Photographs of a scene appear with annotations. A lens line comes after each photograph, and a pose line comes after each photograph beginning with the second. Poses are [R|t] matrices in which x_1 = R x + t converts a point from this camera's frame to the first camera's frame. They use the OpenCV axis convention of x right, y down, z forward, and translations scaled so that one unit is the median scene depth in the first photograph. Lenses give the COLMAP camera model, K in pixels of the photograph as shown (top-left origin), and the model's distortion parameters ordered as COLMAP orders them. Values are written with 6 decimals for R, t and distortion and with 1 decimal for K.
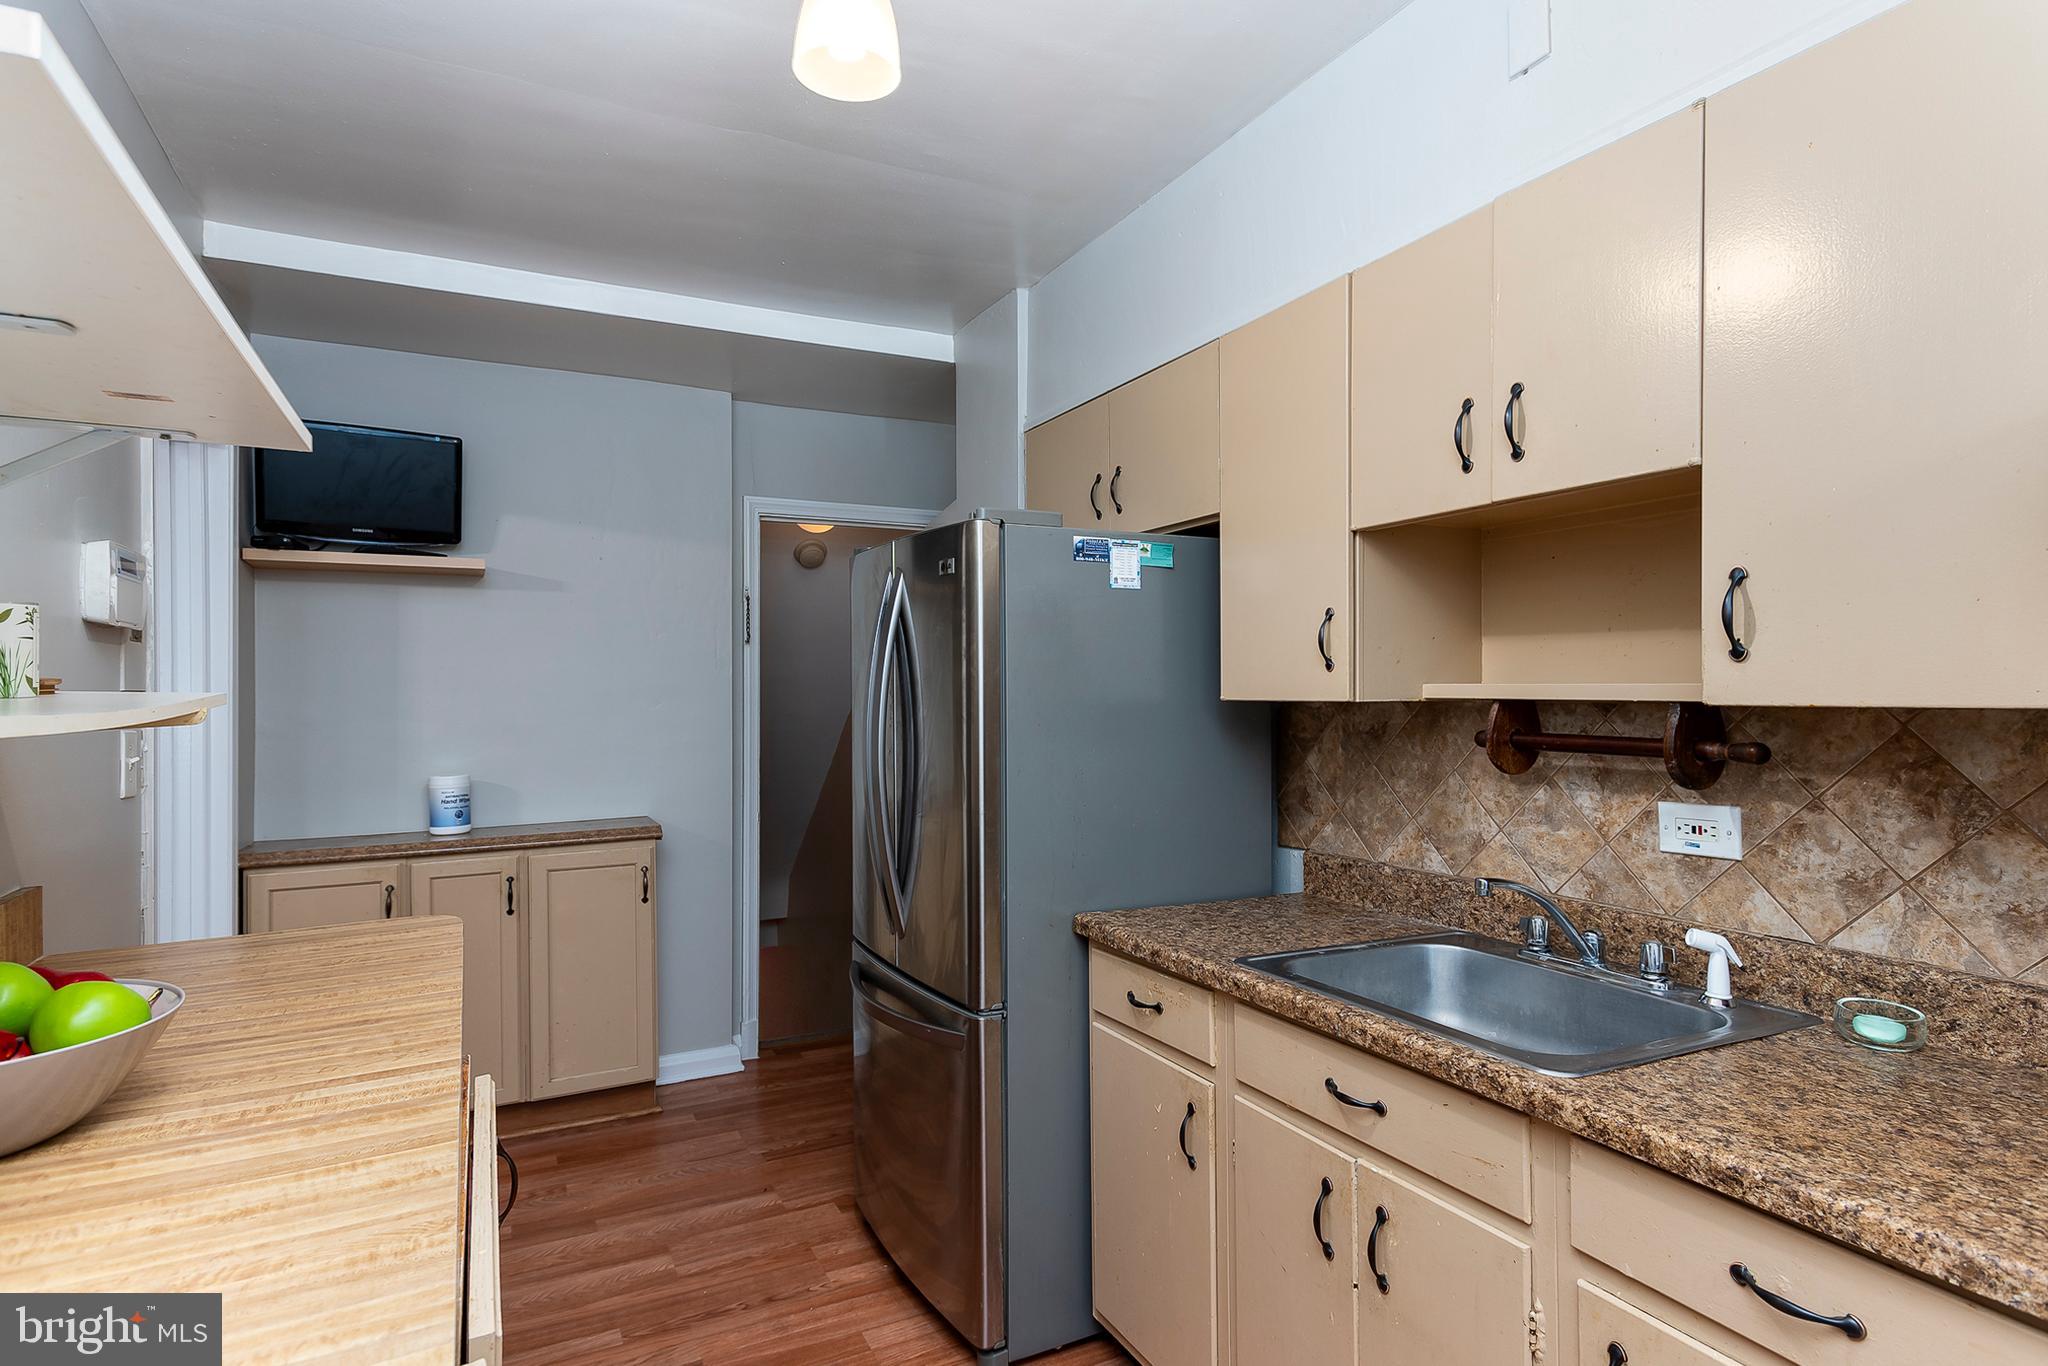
lens RADIAL K [[1052.0, 0, 1036.8], [0, 1052.0, 690.2], [0, 0, 1]] dist [0.005487, 0.000102]
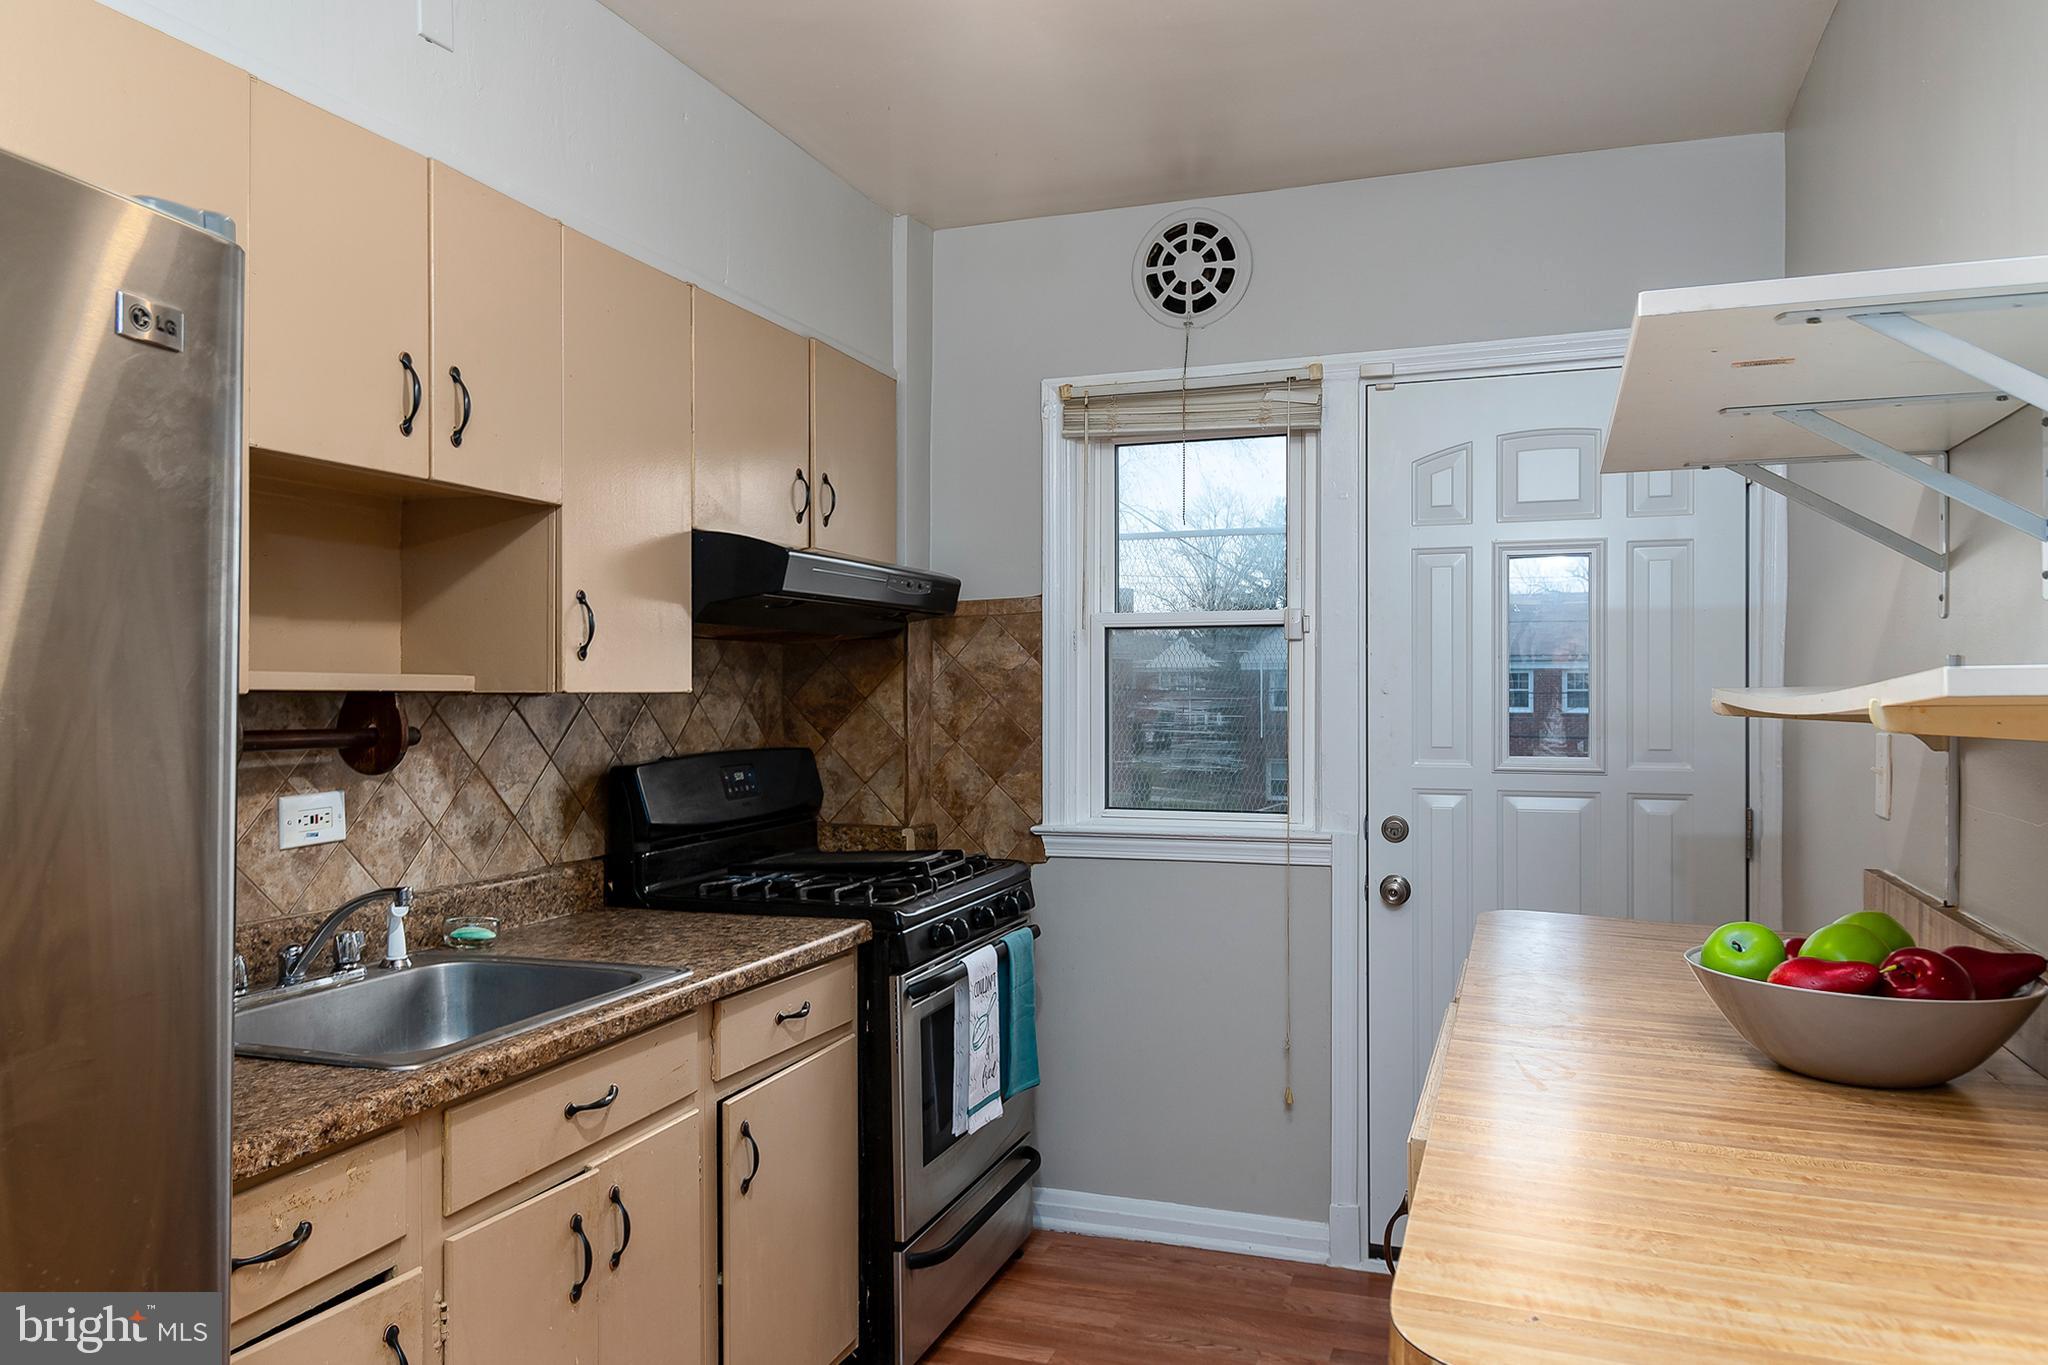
lens RADIAL K [[1468.0, 0, 1025.7], [0, 1468.0, 685.2], [0, 0, 1]] dist [0.003873, 0.000595]
pose [[-0.677486, -0.007977, 0.735493, -0.884229], [-0.010511, 0.999944, 0.001163, -0.004144], [-0.735461, -0.006943, -0.677532, 1.489811]]
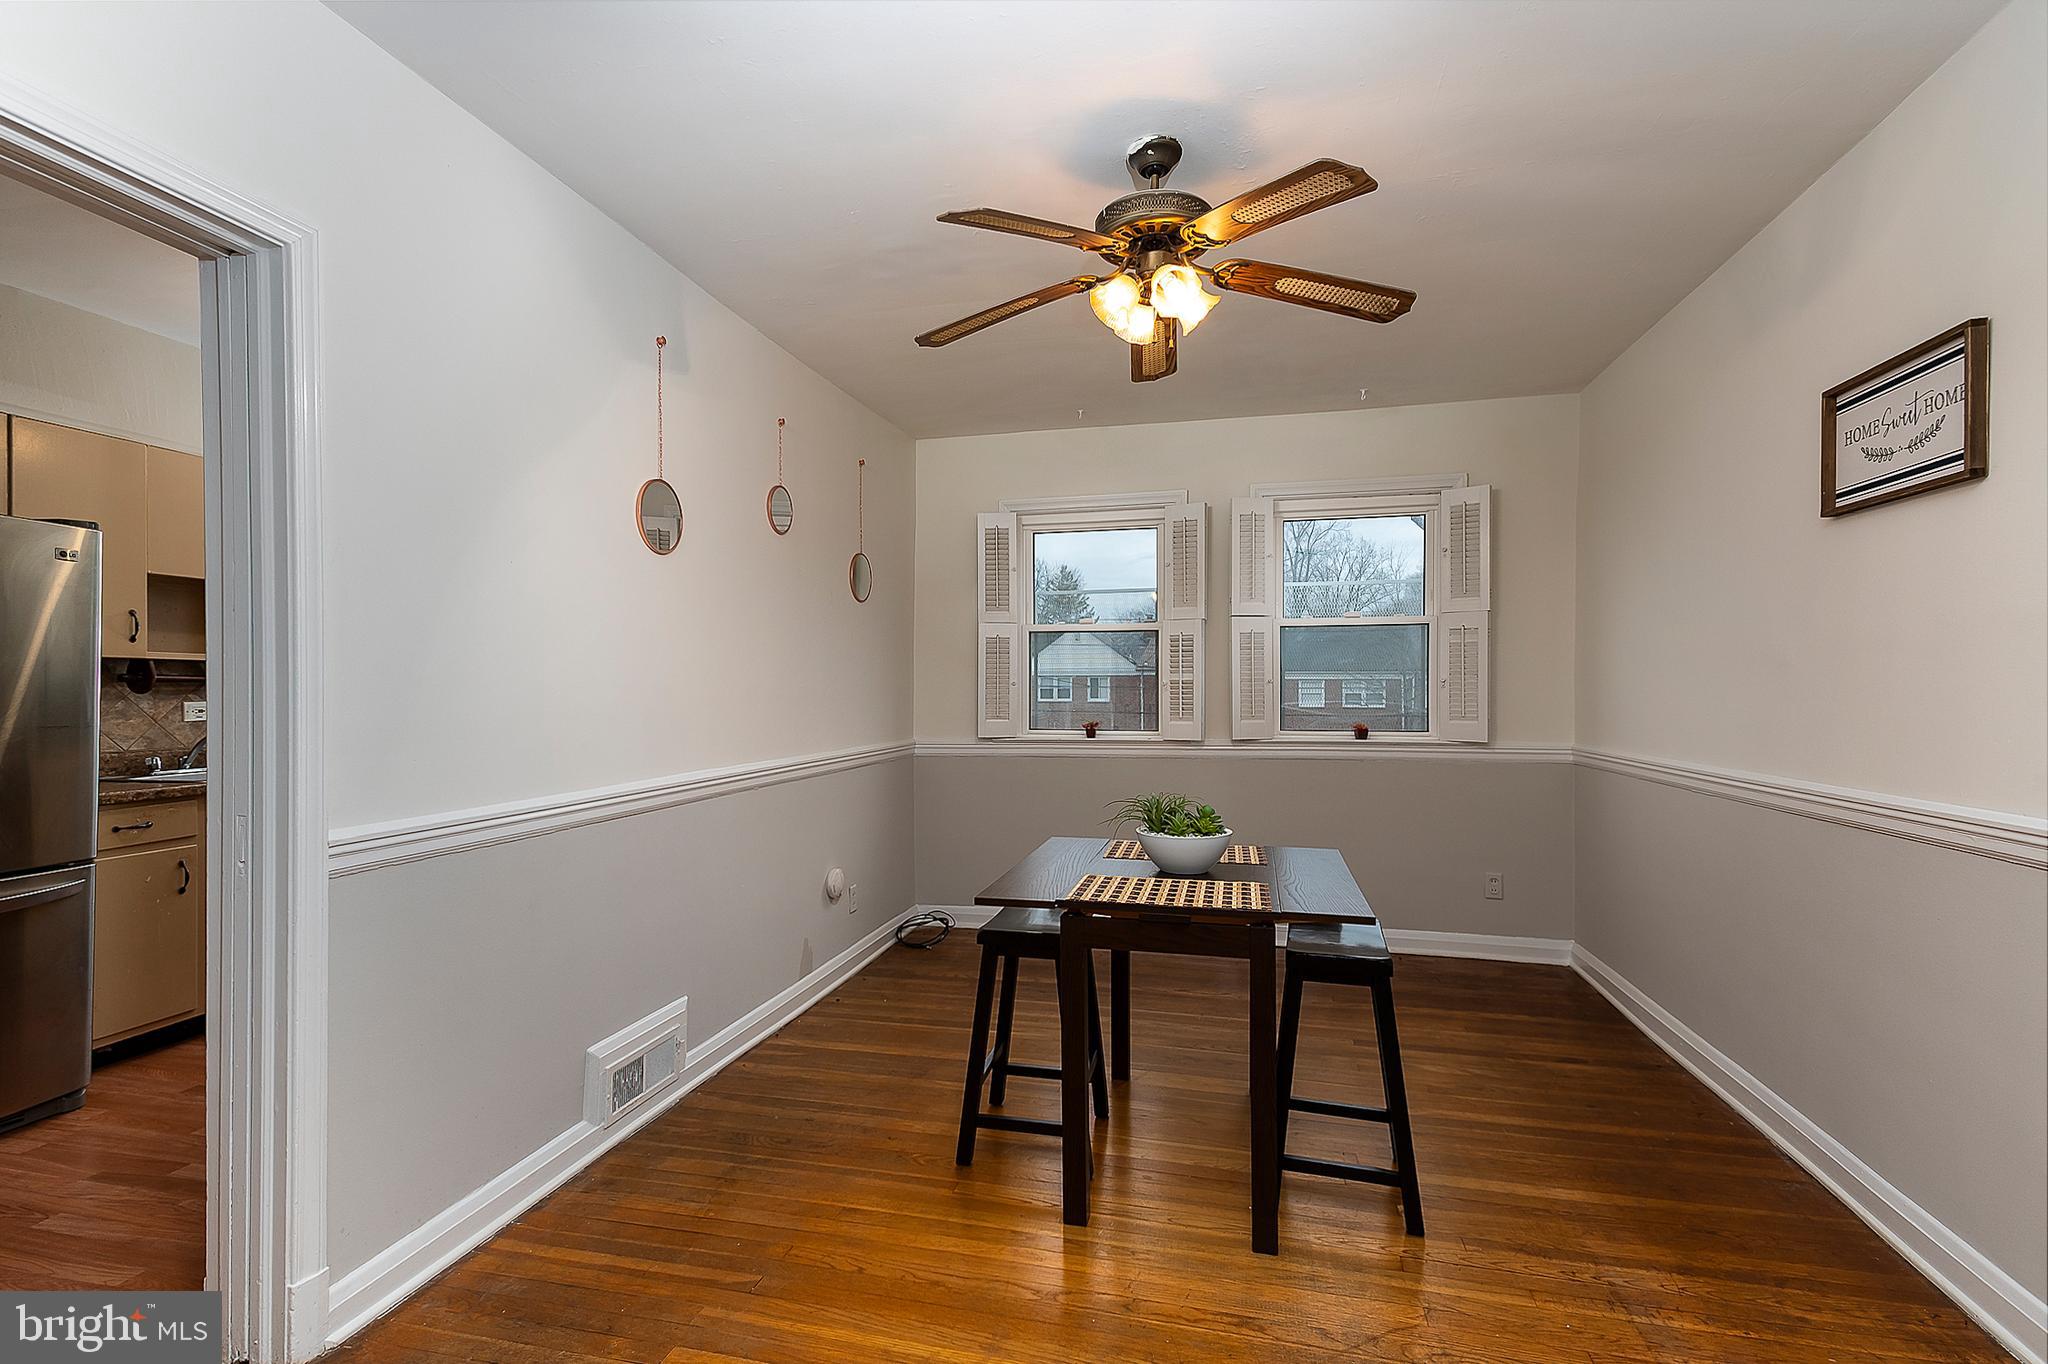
lens RADIAL K [[958.3, 0, 1012.0], [0, 958.3, 691.9], [0, 0, 1]] dist [0.032321, -0.002454]
pose [[-0.750898, -0.006922, 0.660382, -2.534904], [-0.006069, 0.999975, 0.003581, 0.067170], [-0.660390, -0.001319, -0.750921, 1.533719]]
